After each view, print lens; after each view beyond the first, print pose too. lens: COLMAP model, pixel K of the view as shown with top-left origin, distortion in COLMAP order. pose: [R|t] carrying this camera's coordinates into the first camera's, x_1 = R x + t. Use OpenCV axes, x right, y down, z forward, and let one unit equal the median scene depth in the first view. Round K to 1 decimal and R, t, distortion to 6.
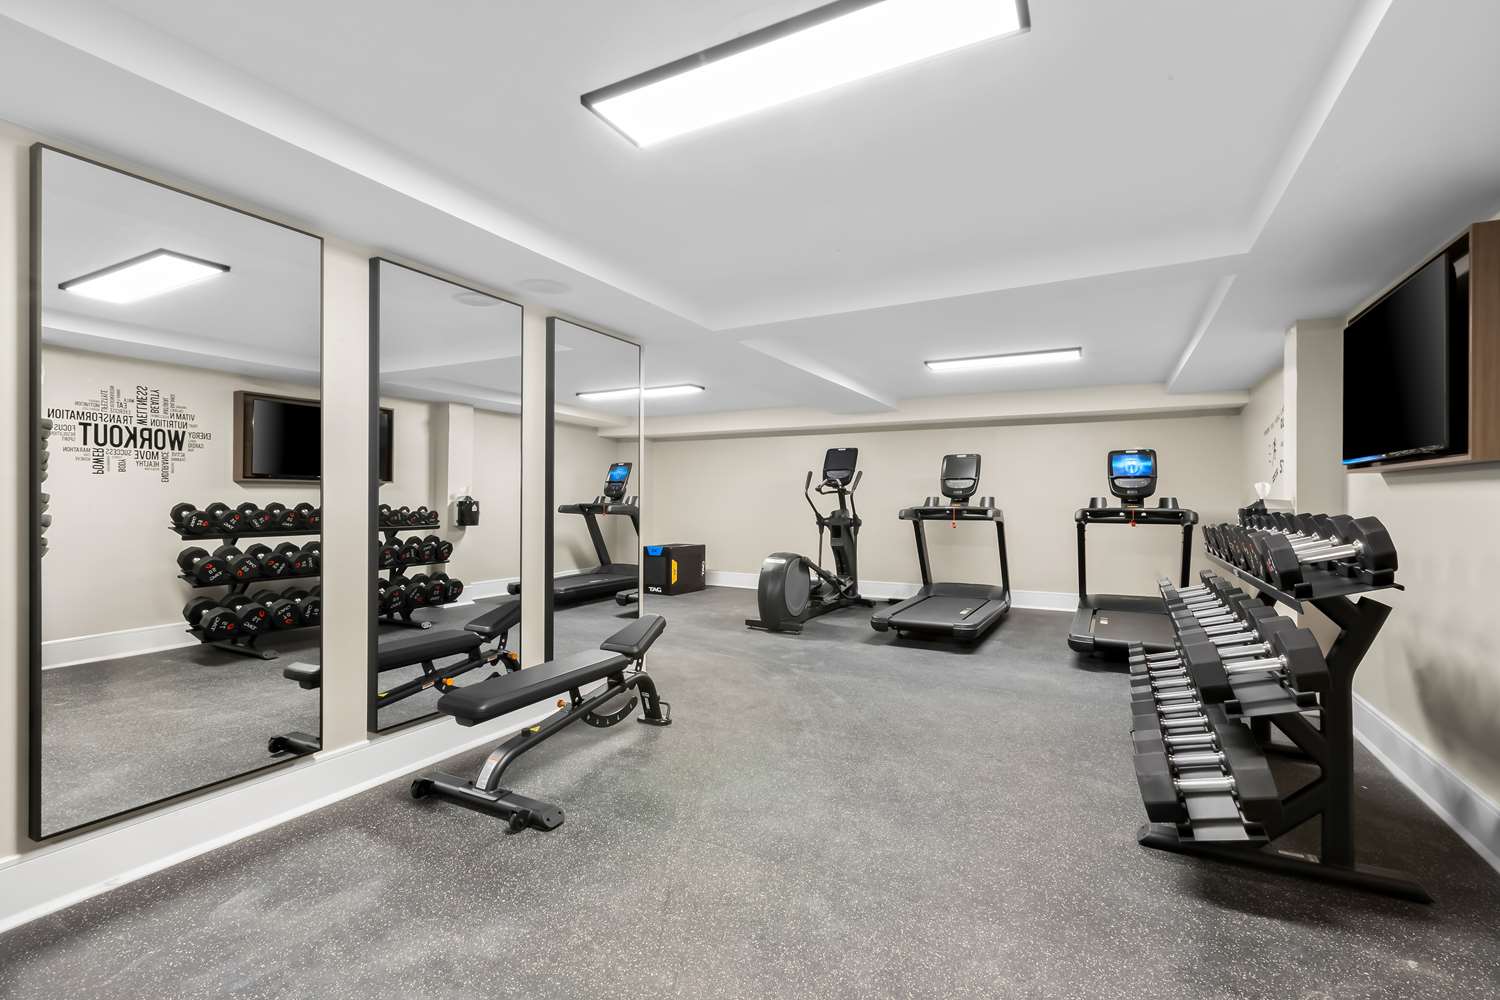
lens RADIAL K [[705.3, 0, 750.5], [0, 705.3, 501.3], [0, 0, 1]] dist [0.003654, 0.000568]
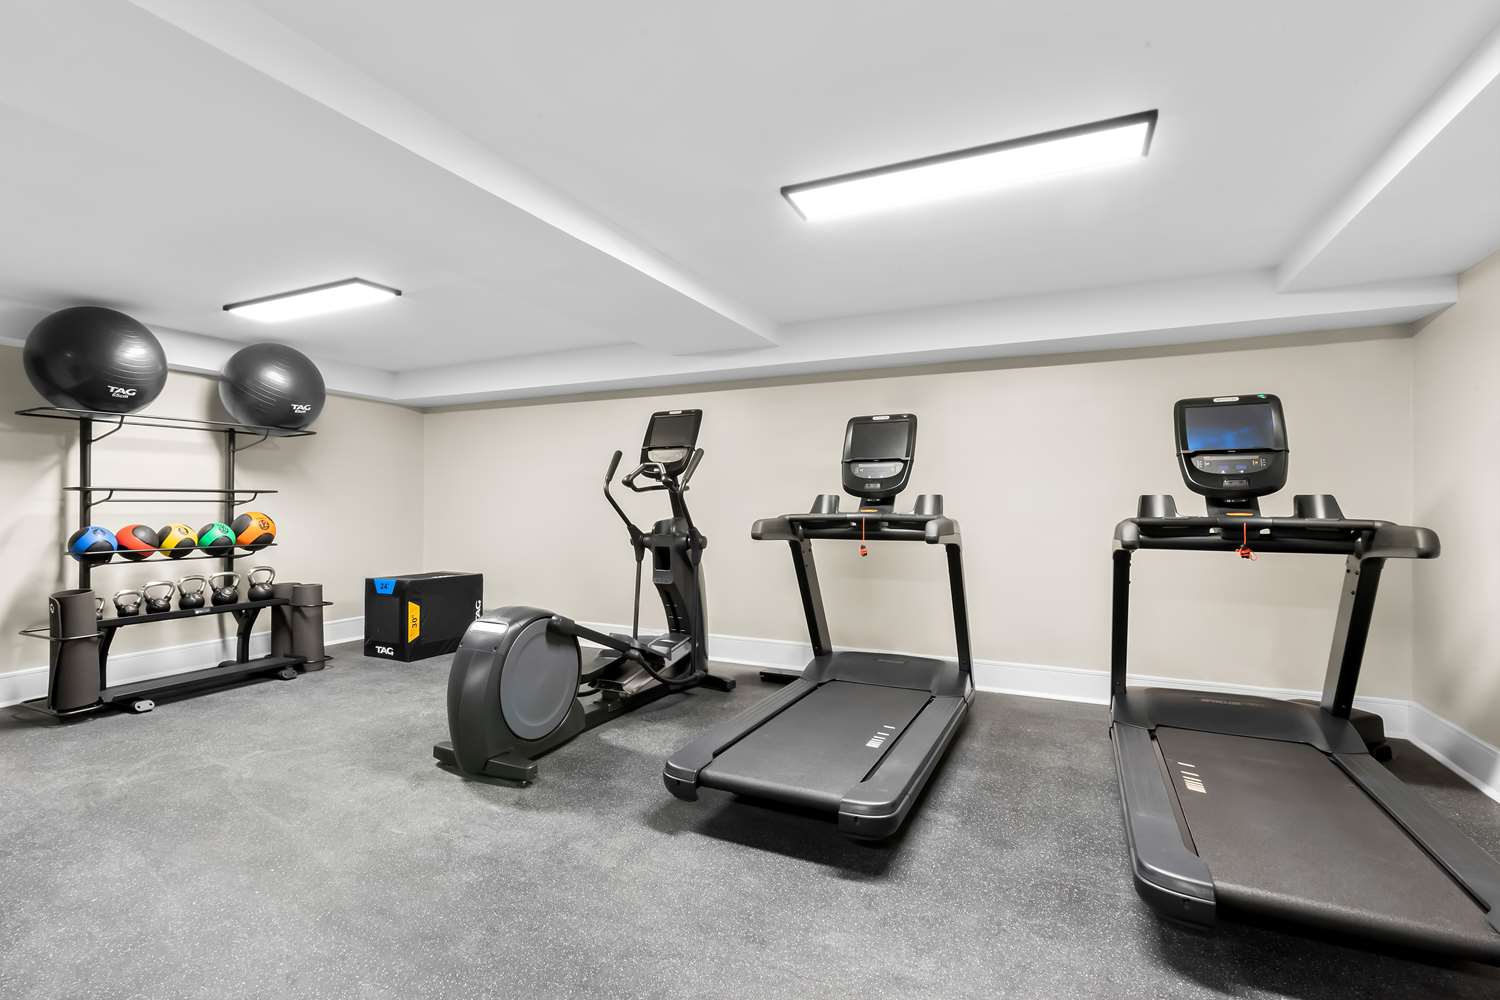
lens RADIAL K [[705.3, 0, 708.8], [0, 705.3, 503.5], [0, 0, 1]] dist [0.003654, 0.000568]
pose [[0.999983, -0.001214, -0.005657, 0.173295], [0.001205, 0.999998, -0.001537, 0.000602], [0.005659, 0.001530, 0.999983, 0.471997]]
